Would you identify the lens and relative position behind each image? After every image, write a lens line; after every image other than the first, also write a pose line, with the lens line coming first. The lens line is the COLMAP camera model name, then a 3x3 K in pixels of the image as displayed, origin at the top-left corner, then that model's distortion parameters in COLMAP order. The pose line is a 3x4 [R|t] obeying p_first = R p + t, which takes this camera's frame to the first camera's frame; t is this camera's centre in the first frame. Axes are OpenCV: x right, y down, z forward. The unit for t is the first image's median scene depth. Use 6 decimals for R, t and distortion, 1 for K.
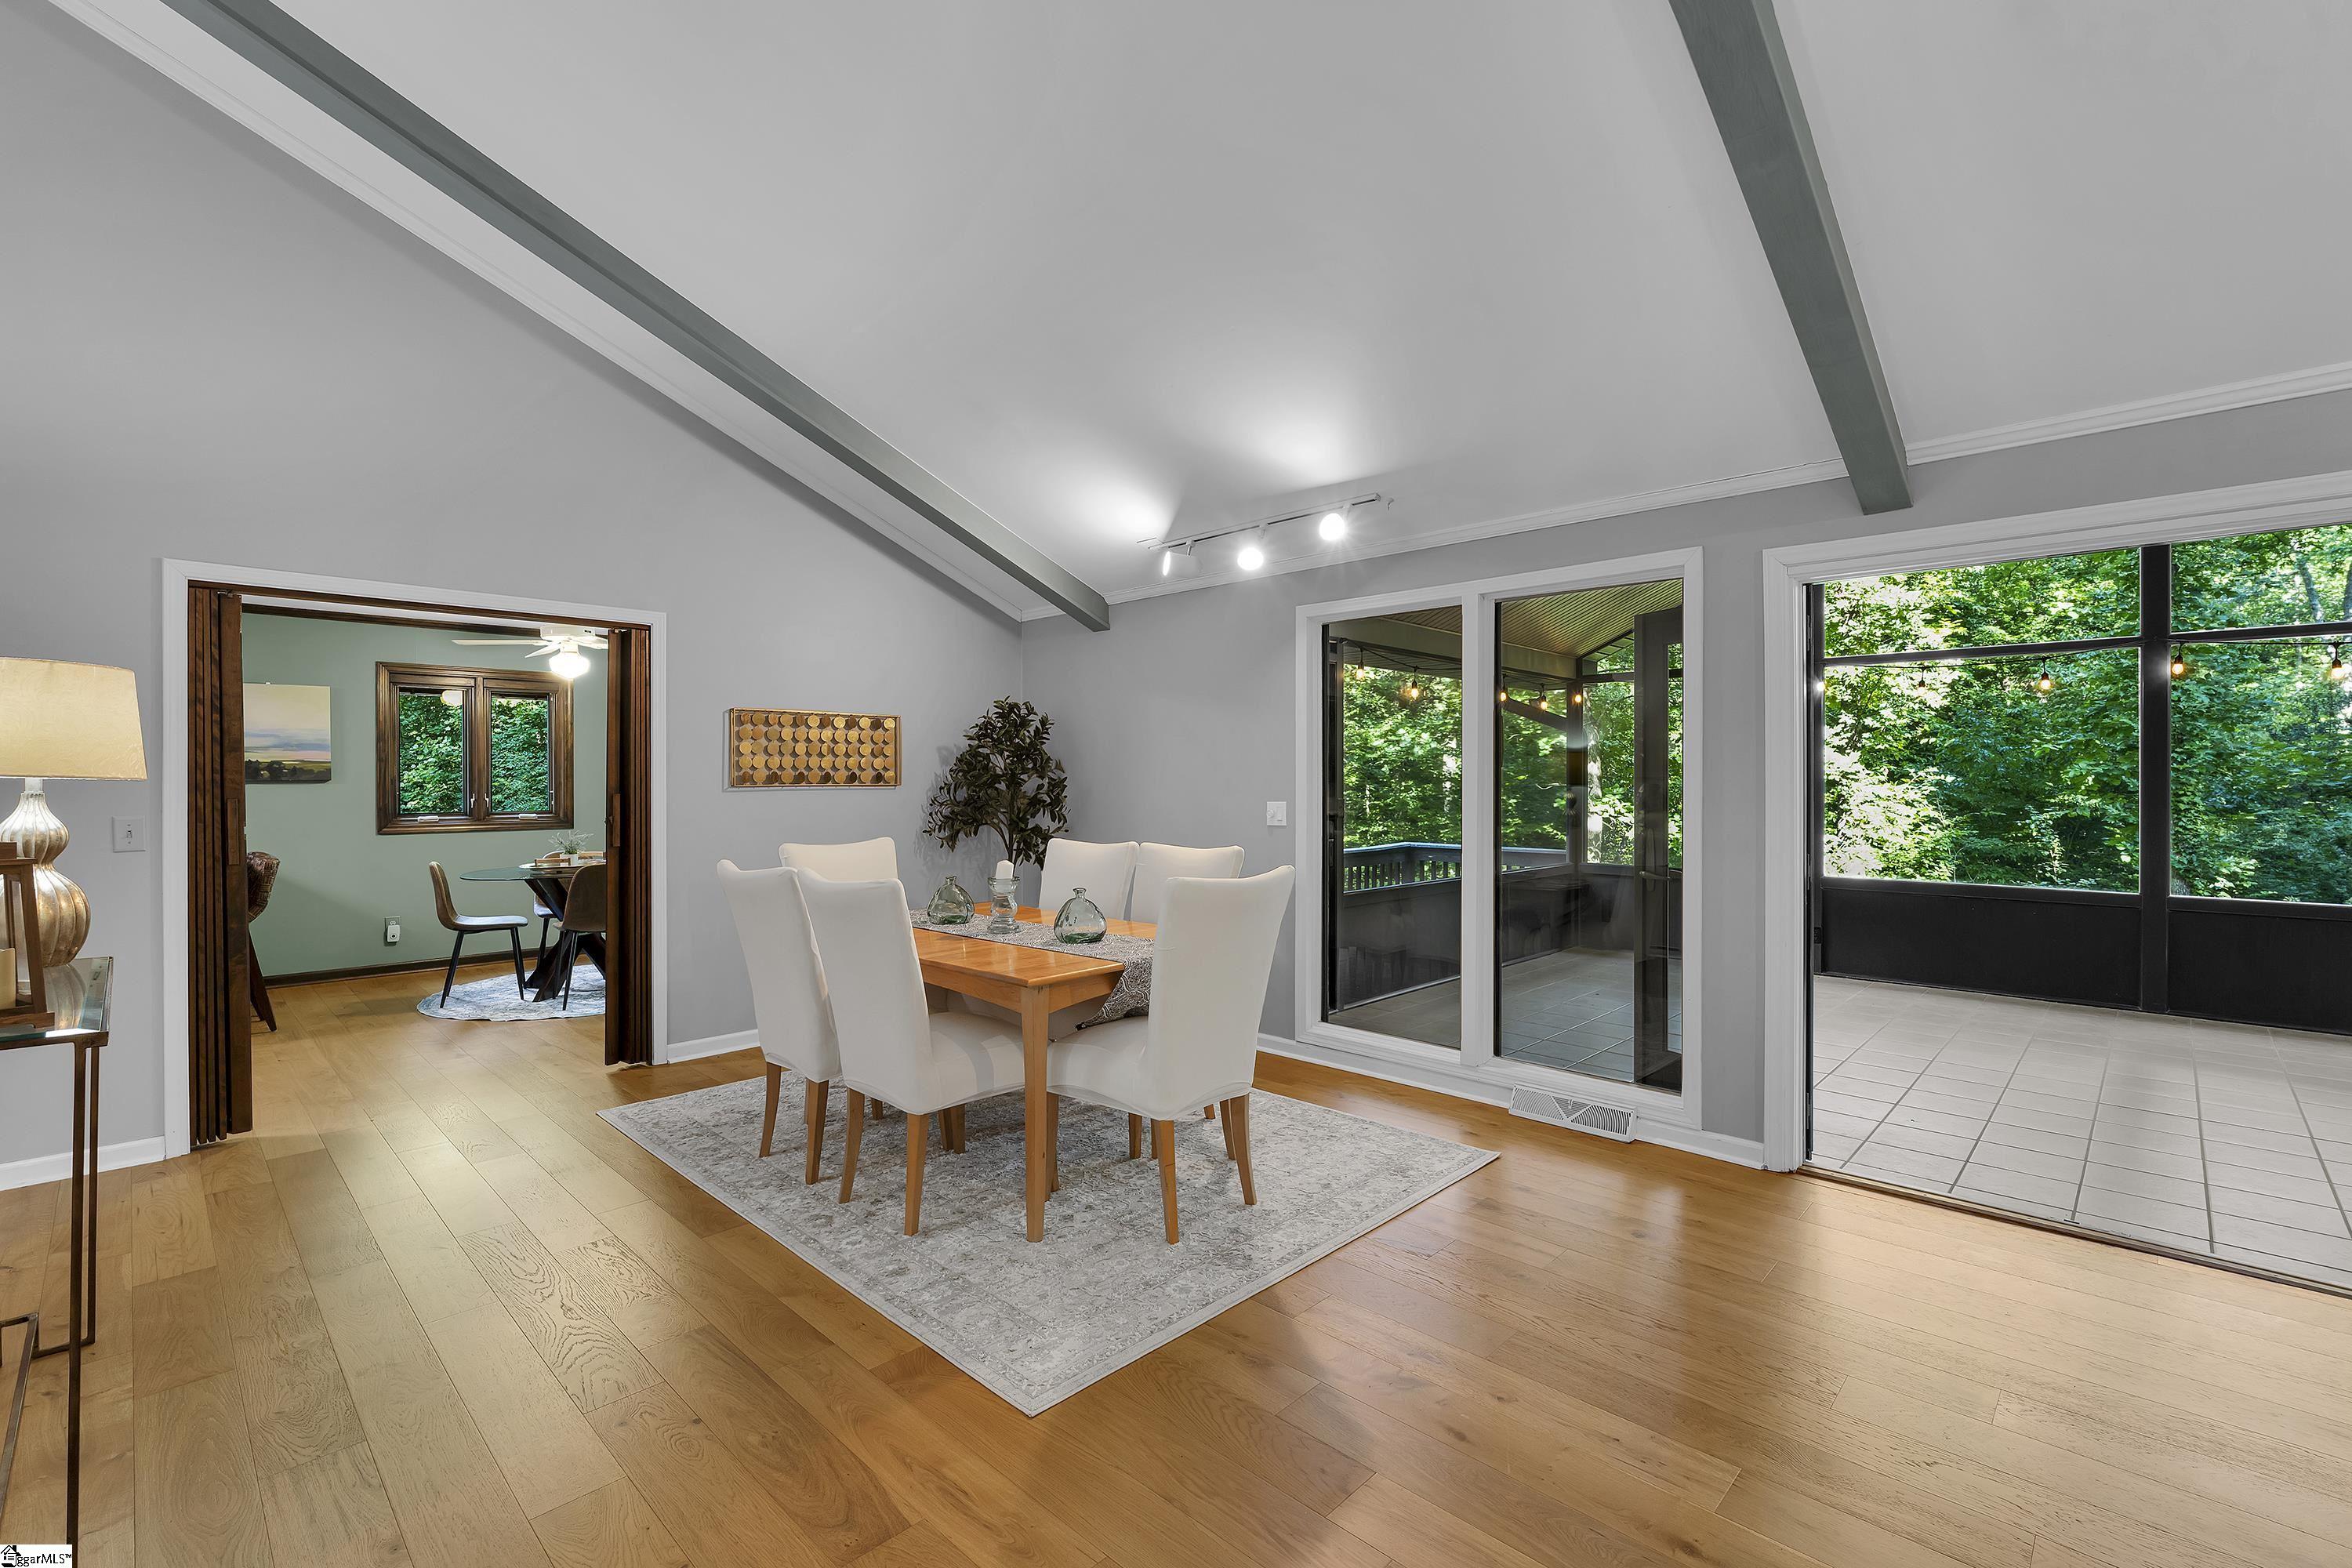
lens RADIAL K [[1023.5, 0, 1184.9], [0, 1023.5, 778.3], [0, 0, 1]] dist [-0.014412, 0.000648]
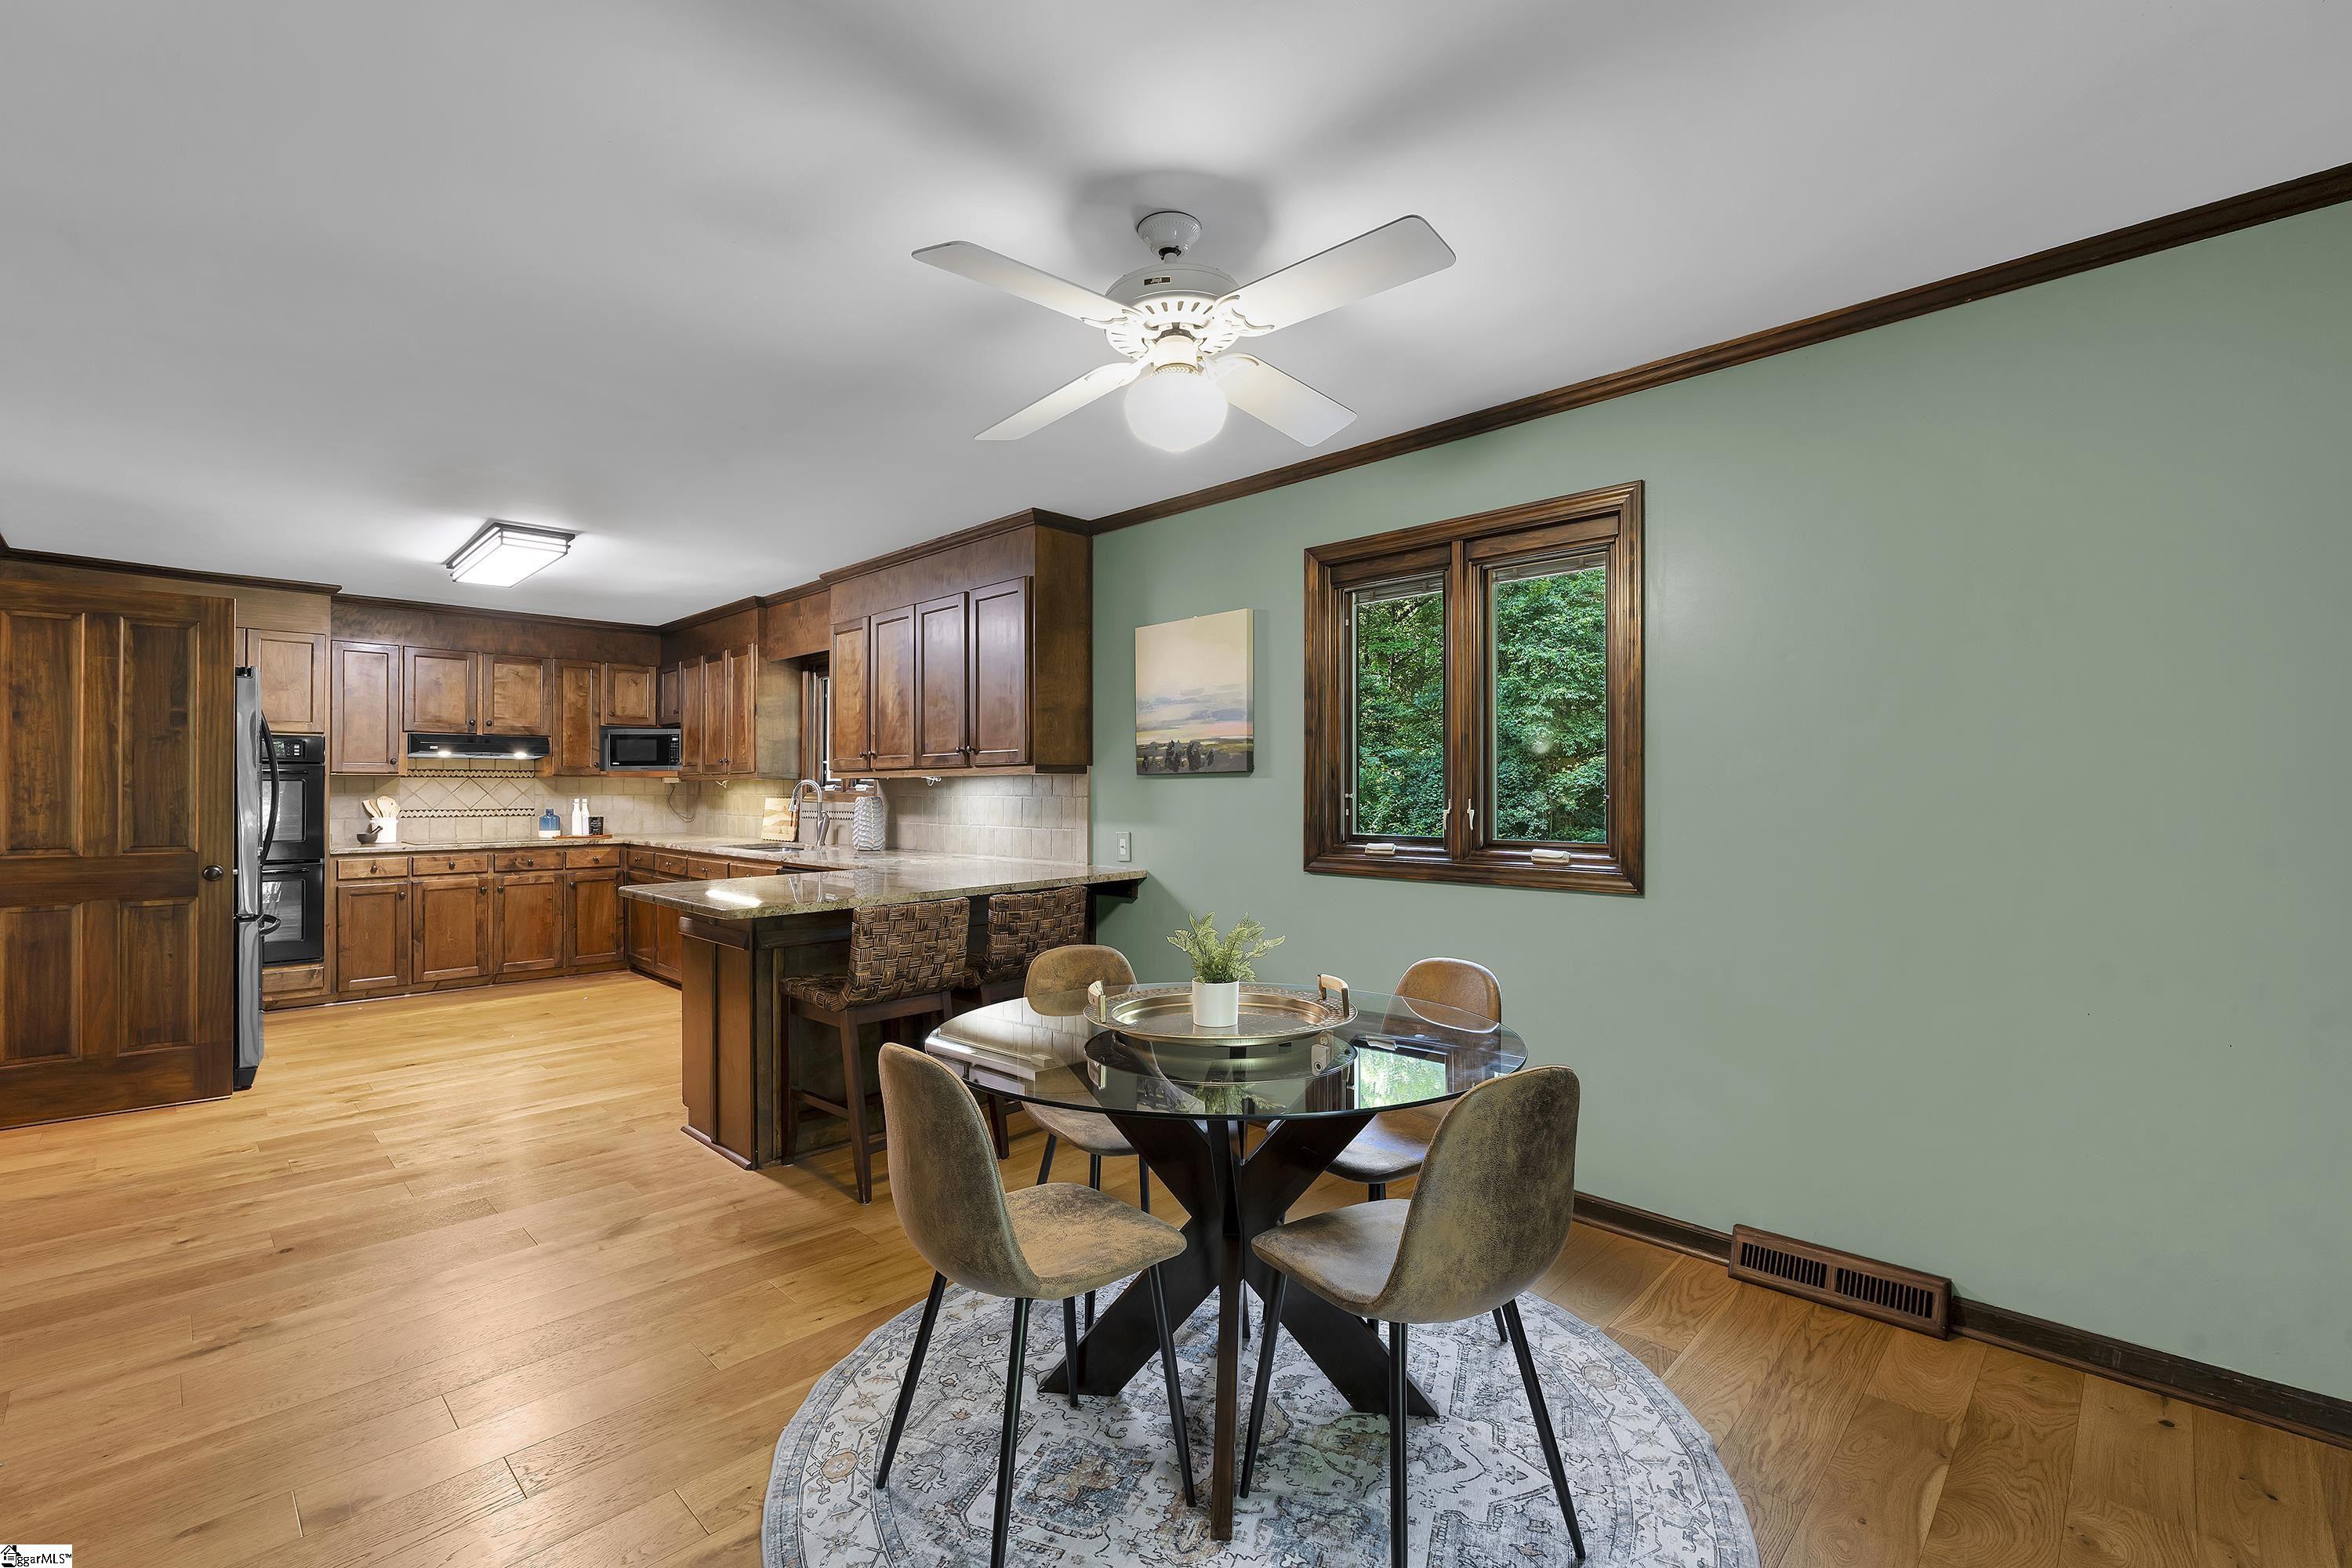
lens RADIAL K [[1023.5, 0, 1171.8], [0, 1023.5, 782.6], [0, 0, 1]] dist [-0.014412, 0.000648]
pose [[-0.005839, -0.004598, -0.999972, -0.315872], [0.005590, 0.999974, -0.004630, 0.012669], [0.999967, -0.005617, -0.005813, 1.130740]]
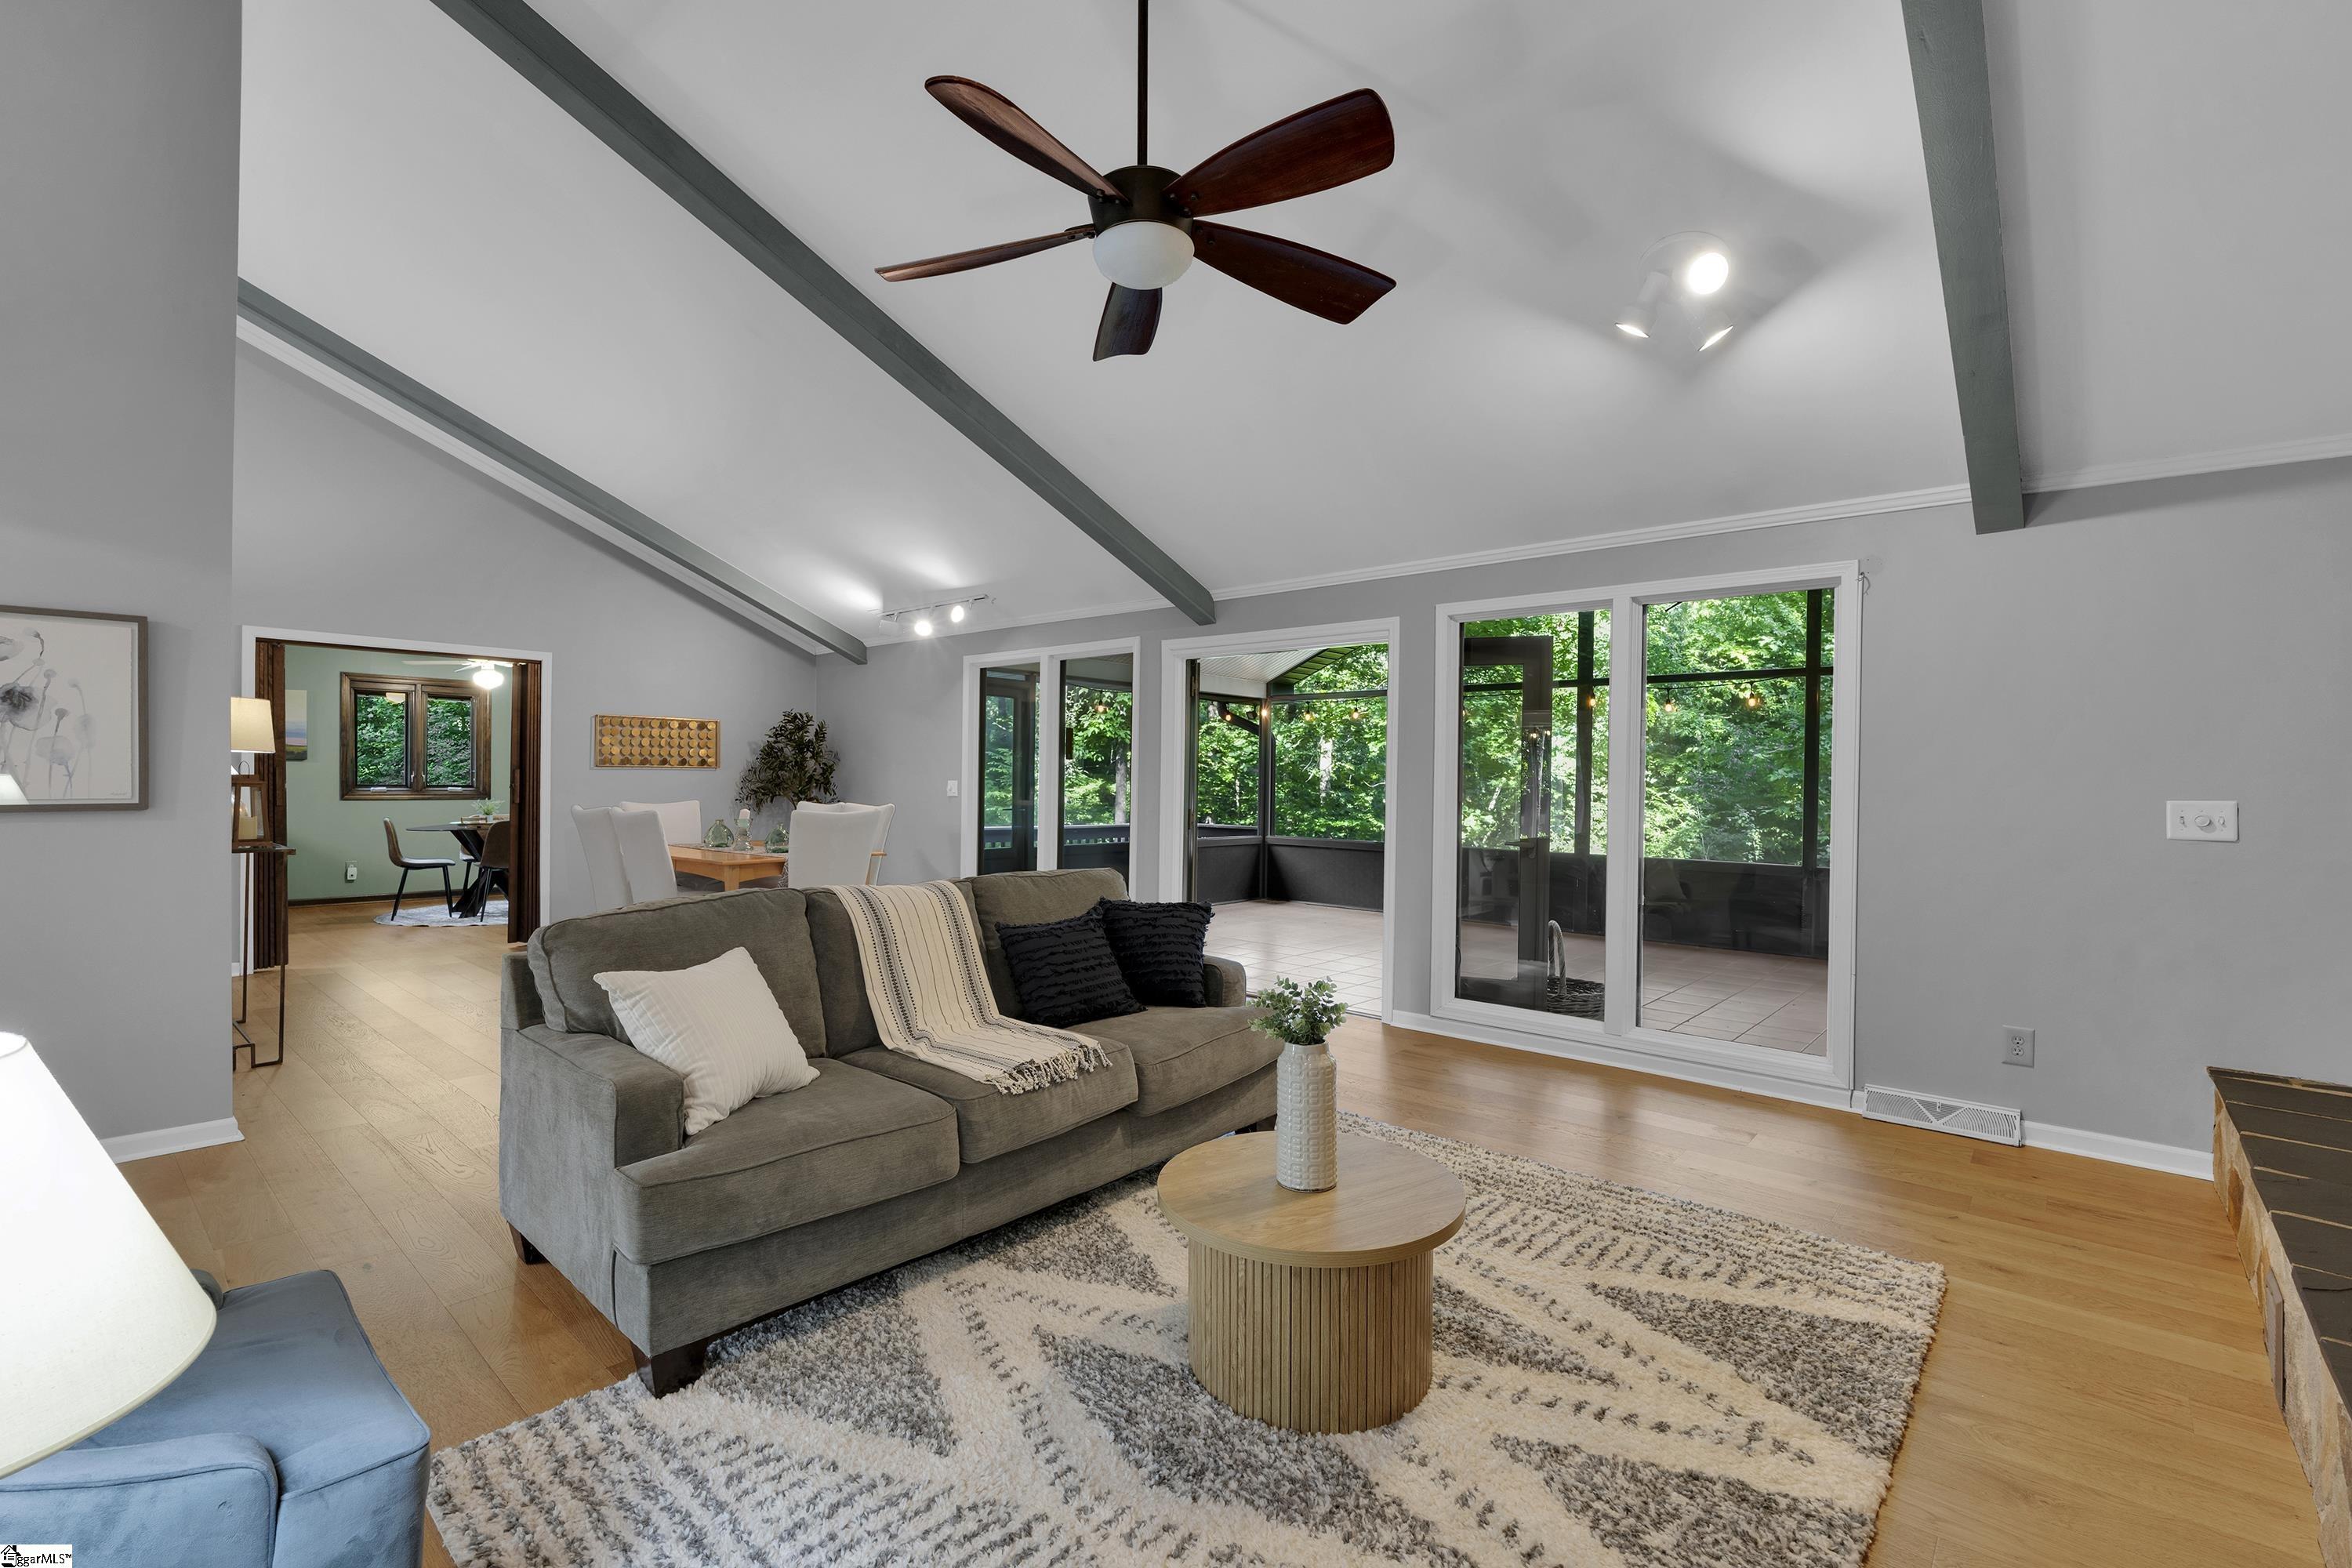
lens RADIAL K [[1023.5, 0, 1173.9], [0, 1023.5, 780.2], [0, 0, 1]] dist [-0.014412, 0.000648]
pose [[0.998764, 0.013813, 0.047736, 0.298758], [-0.013997, 0.999896, 0.003539, 0.009822], [-0.047682, -0.004203, 0.998854, -0.484255]]
